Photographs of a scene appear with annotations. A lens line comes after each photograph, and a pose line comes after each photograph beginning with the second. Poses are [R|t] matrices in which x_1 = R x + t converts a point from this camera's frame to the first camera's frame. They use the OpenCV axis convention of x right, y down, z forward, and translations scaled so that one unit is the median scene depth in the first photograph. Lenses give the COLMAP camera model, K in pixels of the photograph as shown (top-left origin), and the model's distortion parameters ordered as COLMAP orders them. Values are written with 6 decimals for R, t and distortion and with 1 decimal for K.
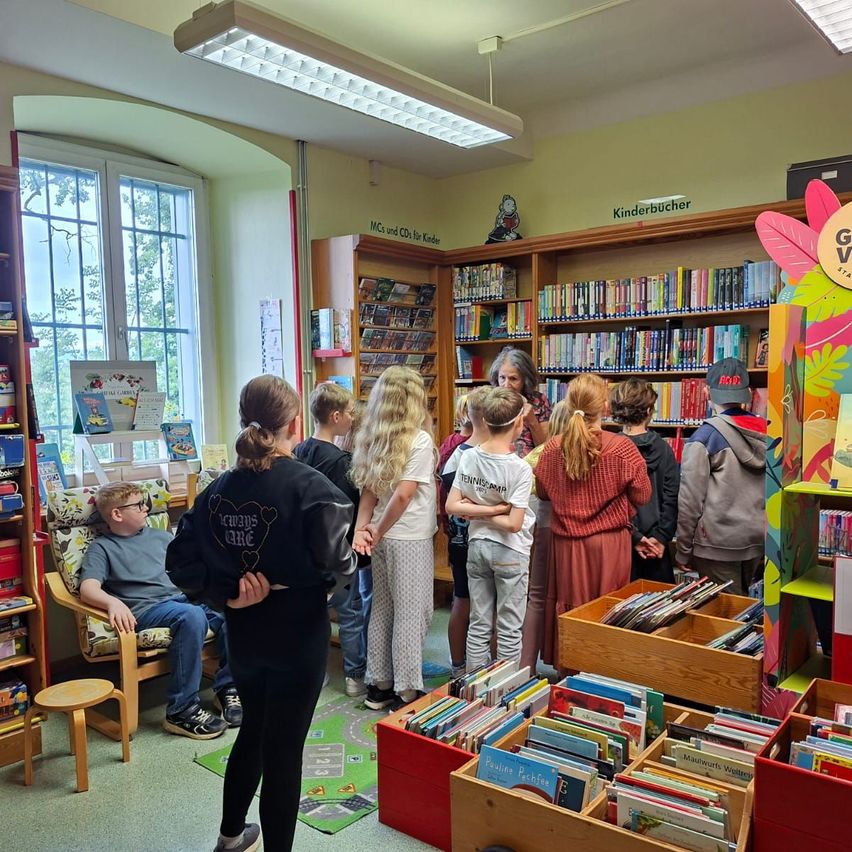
lens RADIAL K [[784.4, 0, 426.0], [0, 784.4, 426.0], [0, 0, 1]] dist [0.136428, -0.218417]
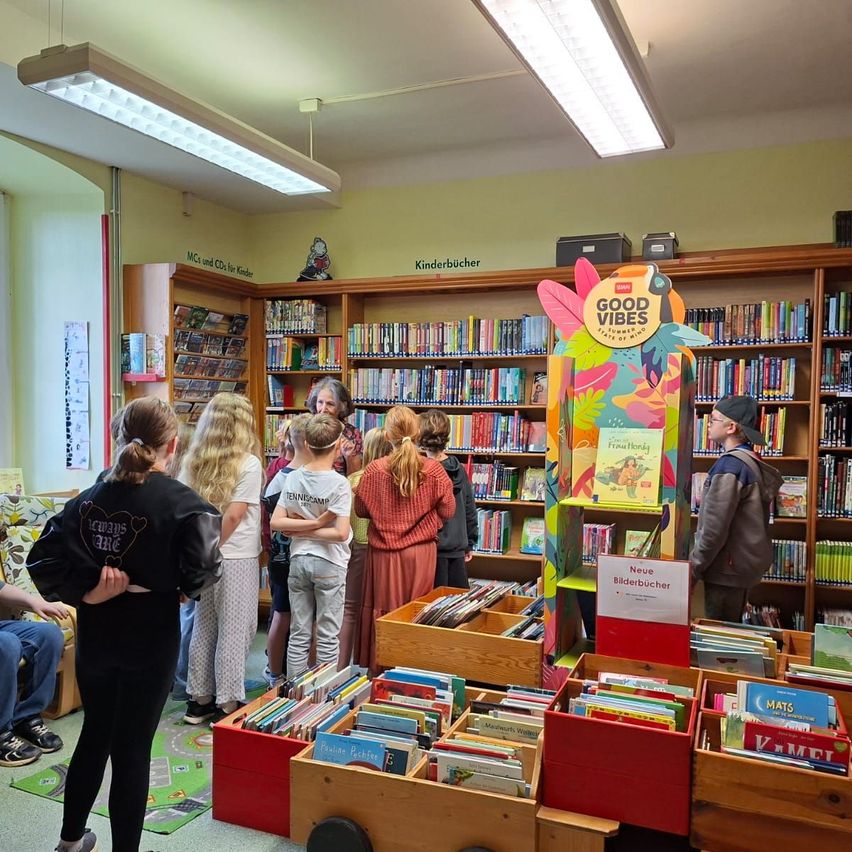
lens RADIAL K [[784.4, 0, 426.0], [0, 784.4, 426.0], [0, 0, 1]] dist [0.136428, -0.218417]
pose [[0.961970, 0.019635, 0.272450, -0.069190], [-0.009606, 0.999228, -0.038095, 0.005913], [-0.272987, 0.034029, 0.961416, -0.100718]]
